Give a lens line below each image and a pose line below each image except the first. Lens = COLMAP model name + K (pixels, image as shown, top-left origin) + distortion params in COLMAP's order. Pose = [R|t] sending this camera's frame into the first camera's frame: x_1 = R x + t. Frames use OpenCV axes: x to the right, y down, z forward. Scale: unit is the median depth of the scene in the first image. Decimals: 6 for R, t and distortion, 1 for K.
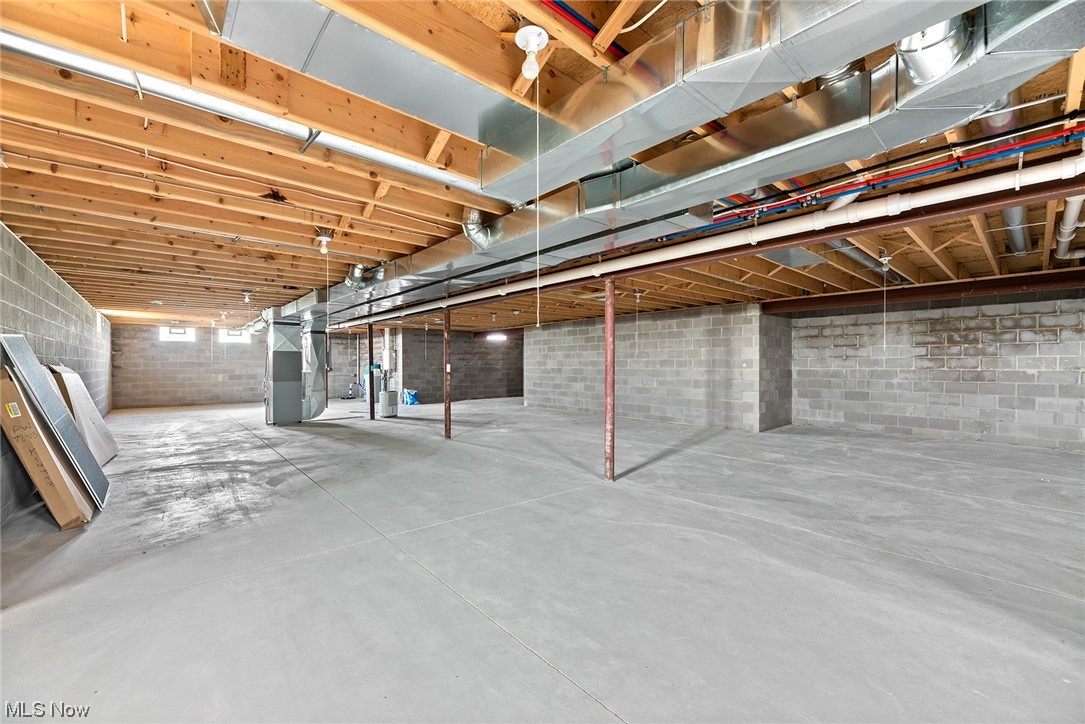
lens RADIAL K [[440.7, 0, 540.7], [0, 440.7, 368.9], [0, 0, 1]] dist [0.000314, -0.000066]
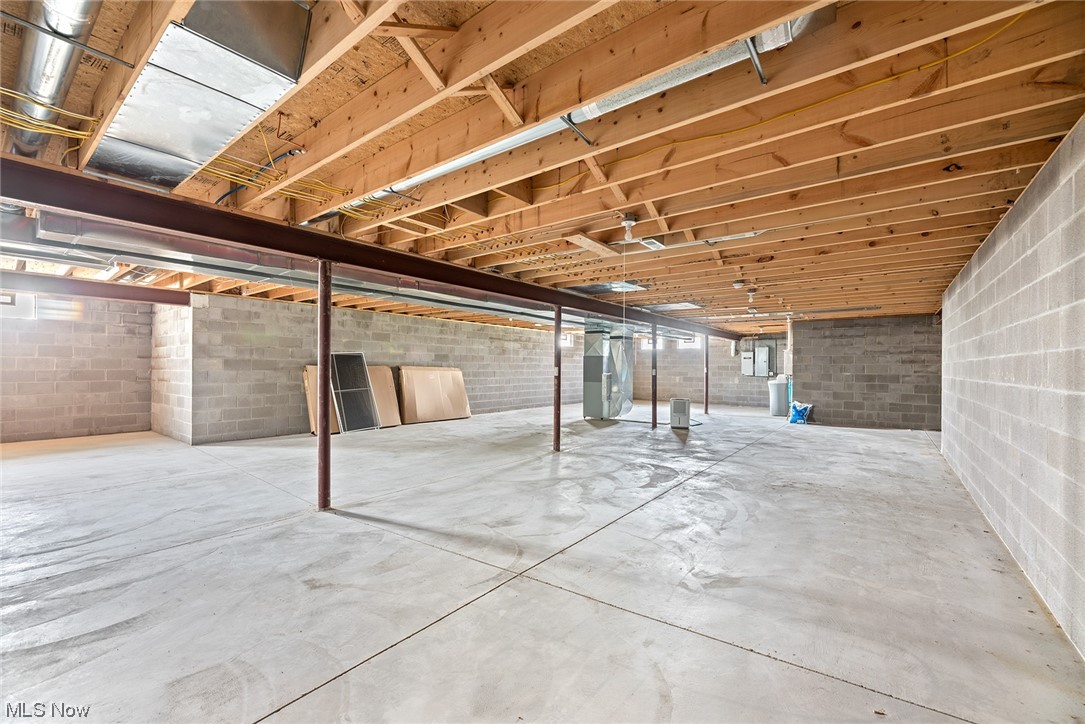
lens RADIAL K [[440.7, 0, 540.7], [0, 440.7, 368.9], [0, 0, 1]] dist [0.000314, -0.000066]
pose [[0.185895, 0.006500, -0.982548, 0.348242], [-0.019519, 0.999805, 0.002921, -0.003940], [0.982376, 0.018636, 0.185986, 0.419393]]
